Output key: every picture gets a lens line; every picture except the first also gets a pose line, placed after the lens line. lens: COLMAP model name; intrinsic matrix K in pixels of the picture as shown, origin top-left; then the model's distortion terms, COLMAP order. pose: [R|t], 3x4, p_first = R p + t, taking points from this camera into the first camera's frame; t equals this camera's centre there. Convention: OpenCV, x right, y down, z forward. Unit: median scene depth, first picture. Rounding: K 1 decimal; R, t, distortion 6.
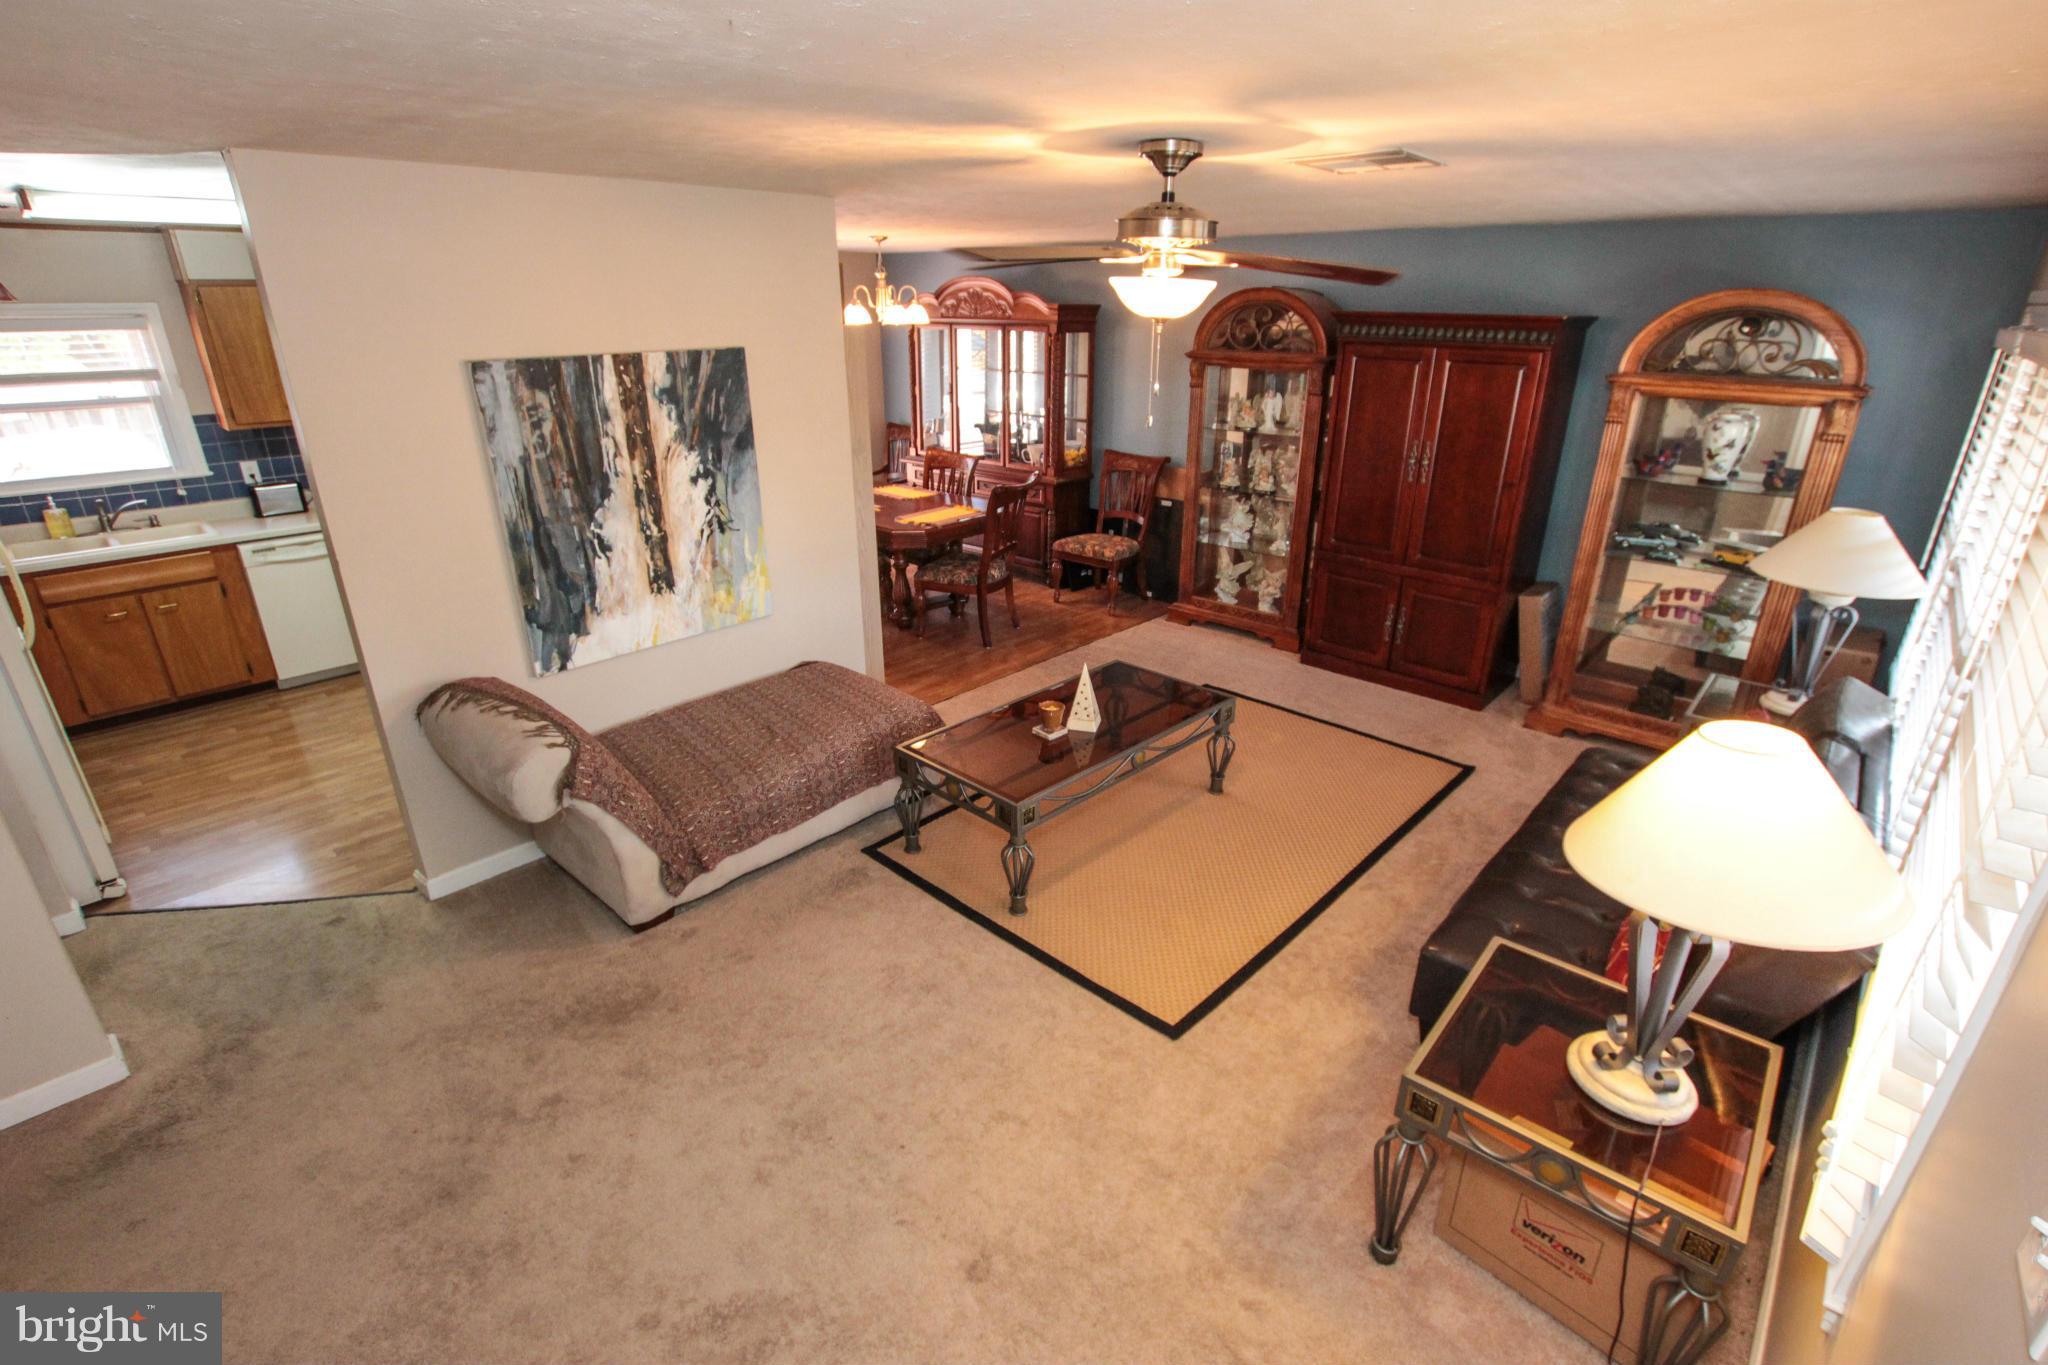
lens RADIAL K [[963.4, 0, 1003.8], [0, 963.4, 702.8], [0, 0, 1]] dist [-0.036527, 0.005942]
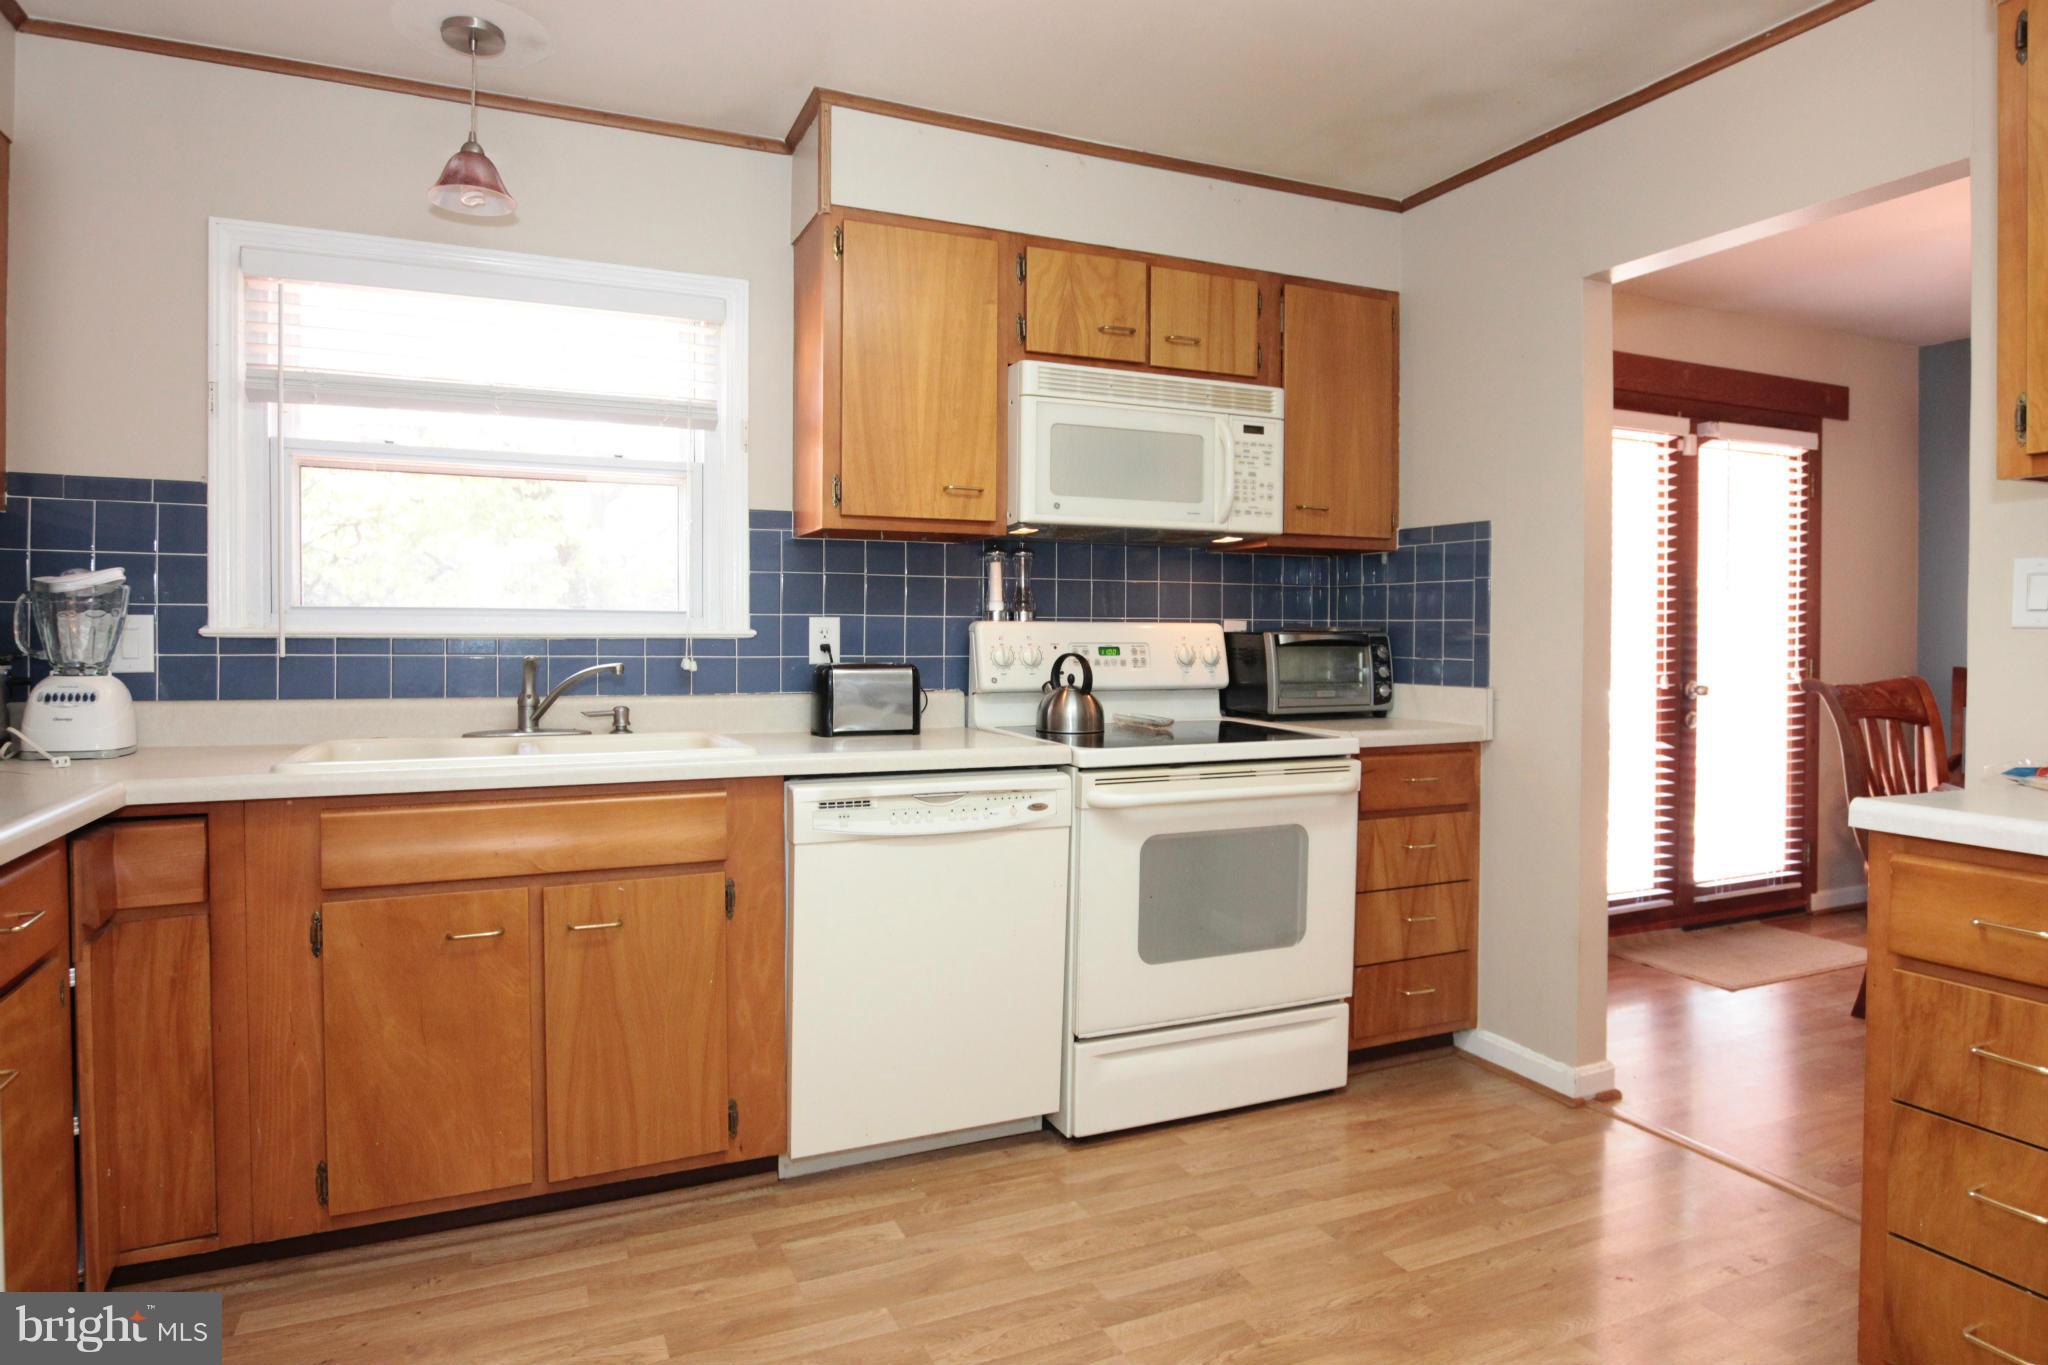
lens RADIAL K [[1129.6, 0, 1010.2], [0, 1129.6, 651.0], [0, 0, 1]] dist [-0.012284, -0.000155]
pose [[0.928905, 0.013509, -0.370072, -0.767718], [-0.152595, 0.924511, -0.349277, -0.096754], [0.337417, 0.380916, 0.860844, 0.841474]]
